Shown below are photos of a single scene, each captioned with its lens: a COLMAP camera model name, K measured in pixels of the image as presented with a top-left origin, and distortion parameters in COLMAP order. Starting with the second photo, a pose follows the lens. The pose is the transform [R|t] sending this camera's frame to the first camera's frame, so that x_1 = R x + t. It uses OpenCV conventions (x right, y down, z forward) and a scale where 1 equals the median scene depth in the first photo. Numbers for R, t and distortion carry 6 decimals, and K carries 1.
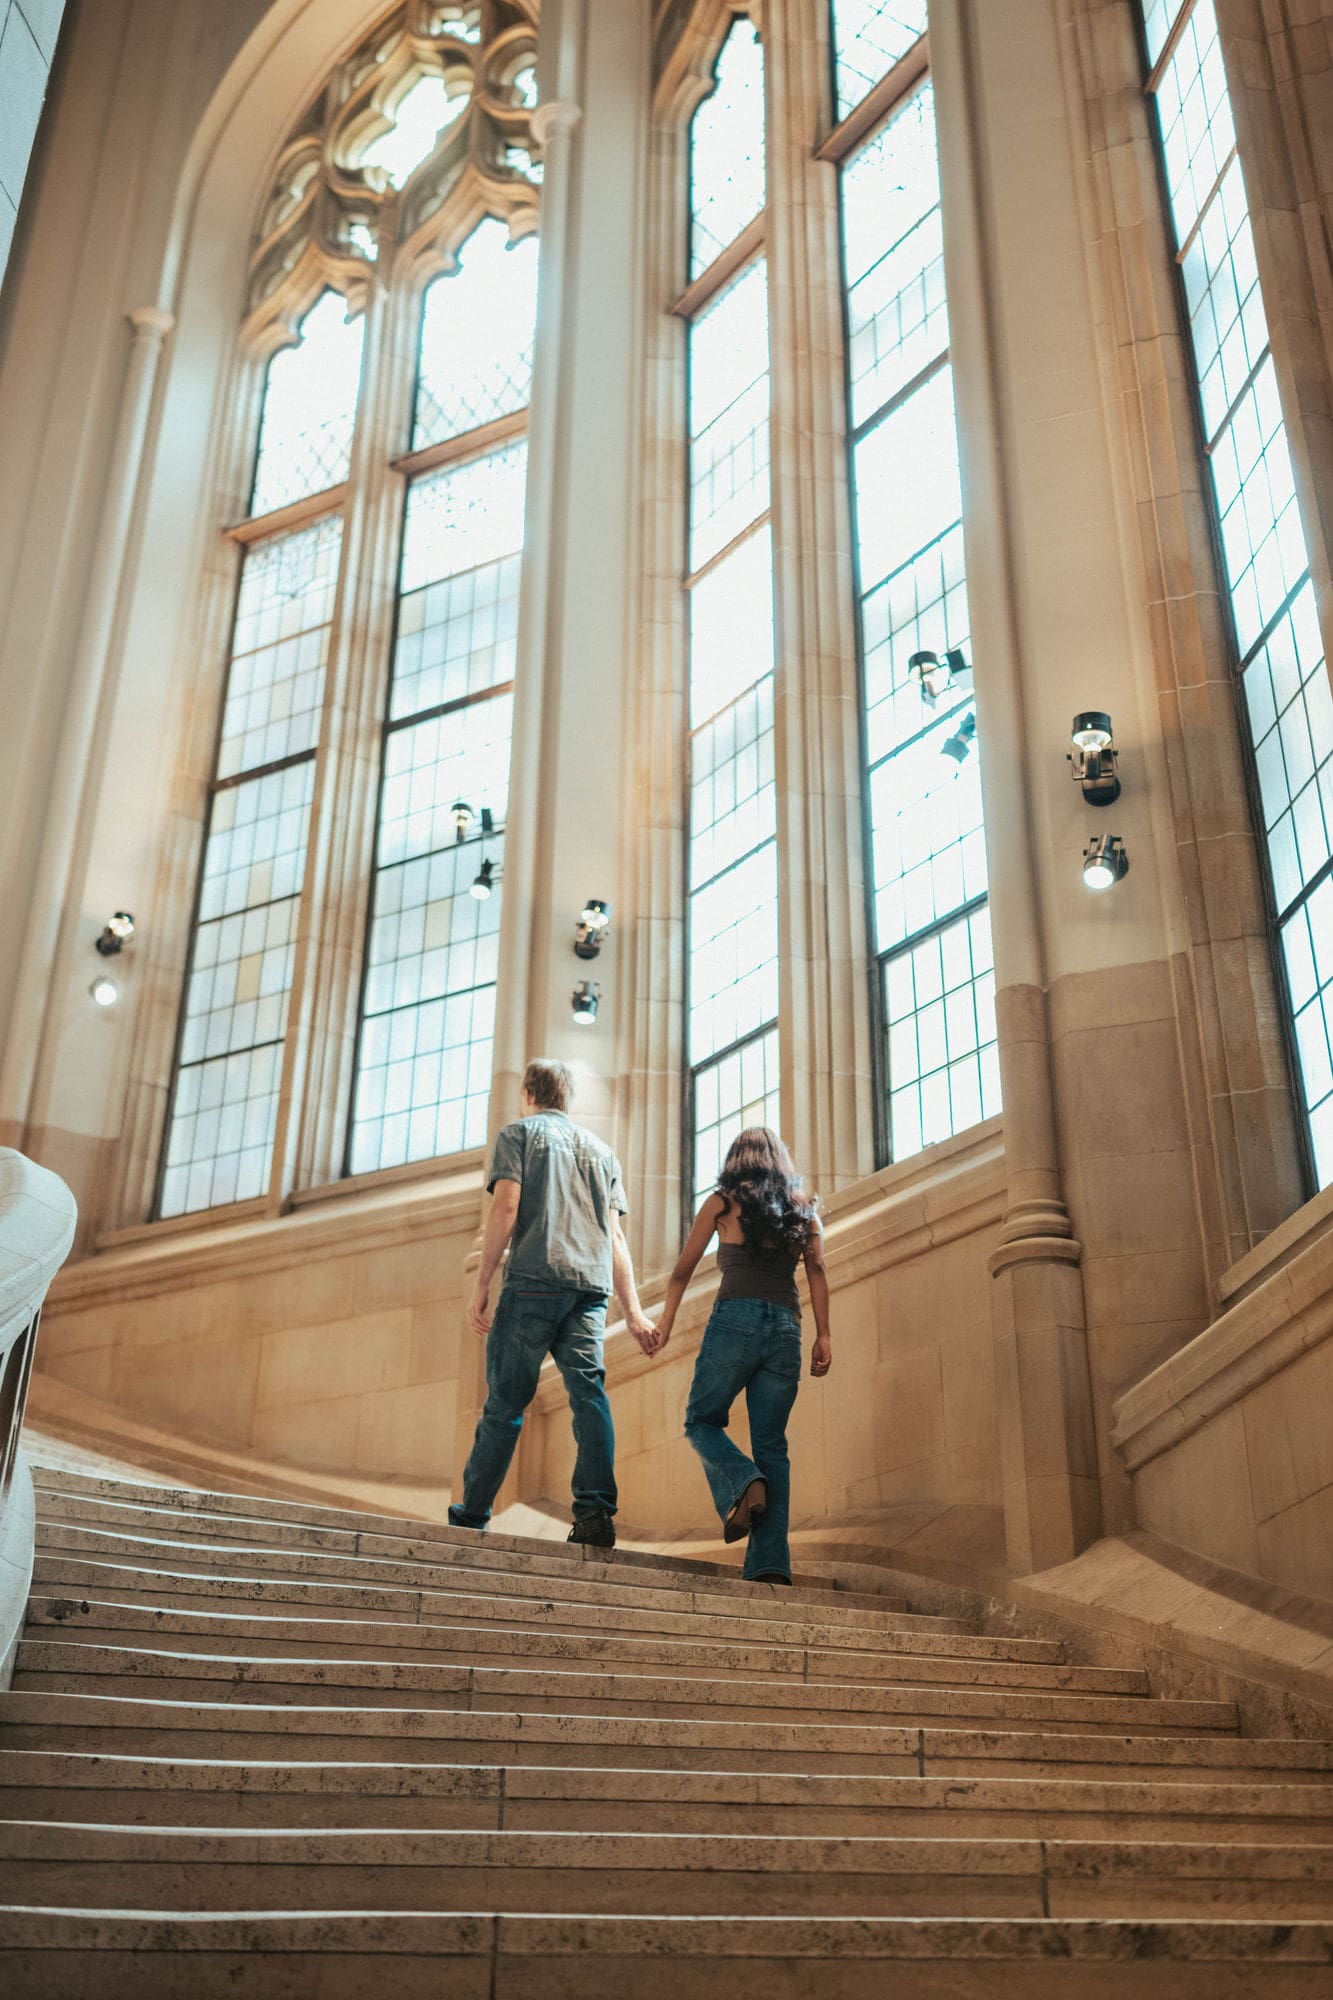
lens RADIAL K [[2031.2, 0, 666.5], [0, 2031.2, 1000.0], [0, 0, 1]] dist [-0.004822, -0.018134]
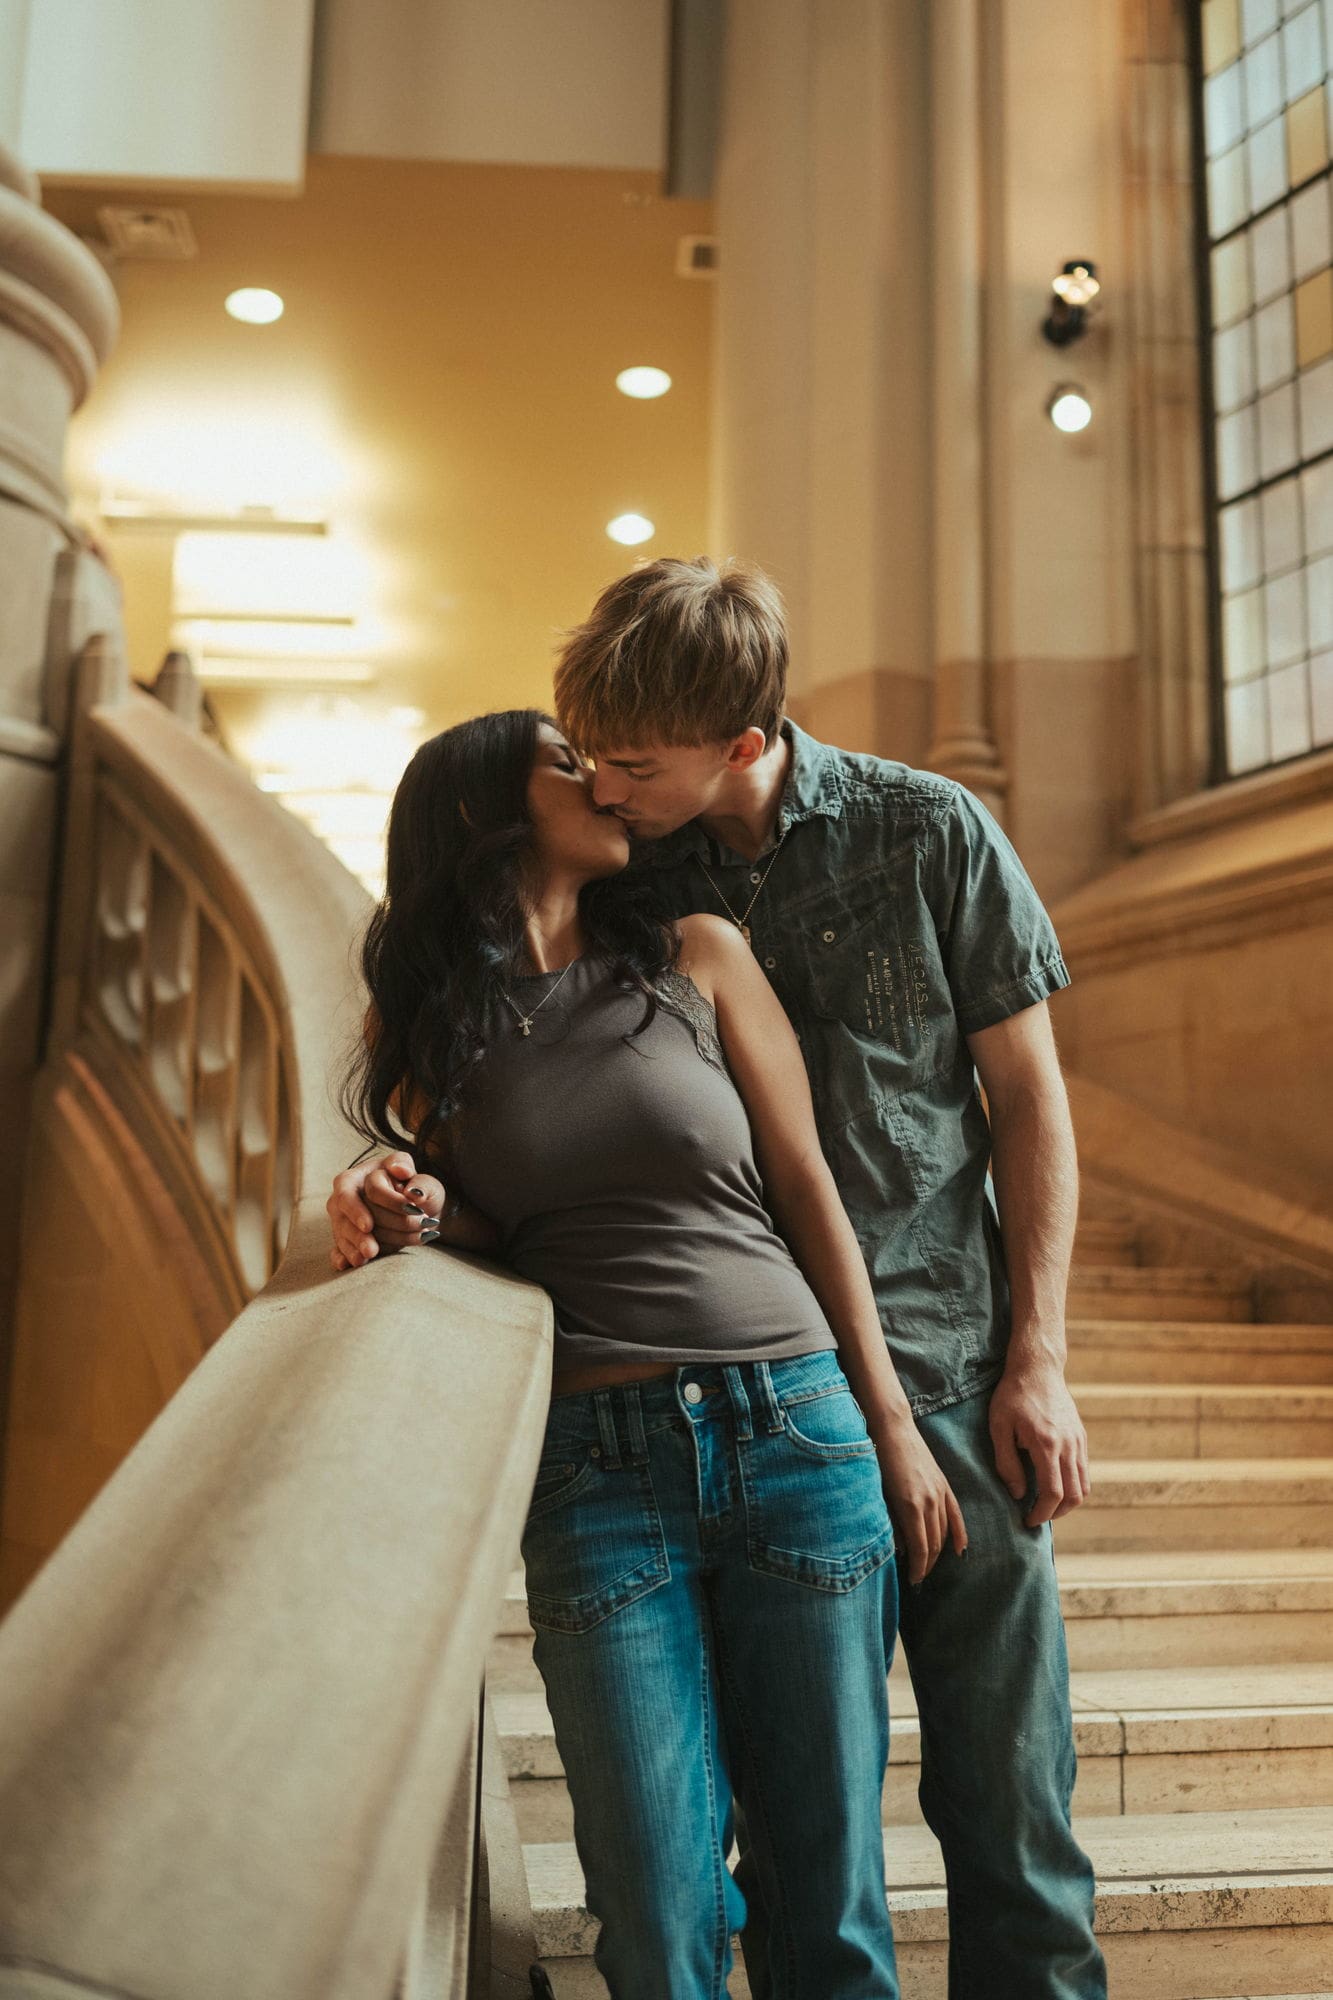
lens RADIAL K [[1896.4, 0, 666.5], [0, 1896.4, 1000.0], [0, 0, 1]] dist [-0.006148, -0.000330]
pose [[0.843106, -0.080337, -0.531713, -0.098484], [0.242812, 0.939114, 0.243120, -0.005058], [0.479807, -0.334082, 0.811279, 0.448455]]
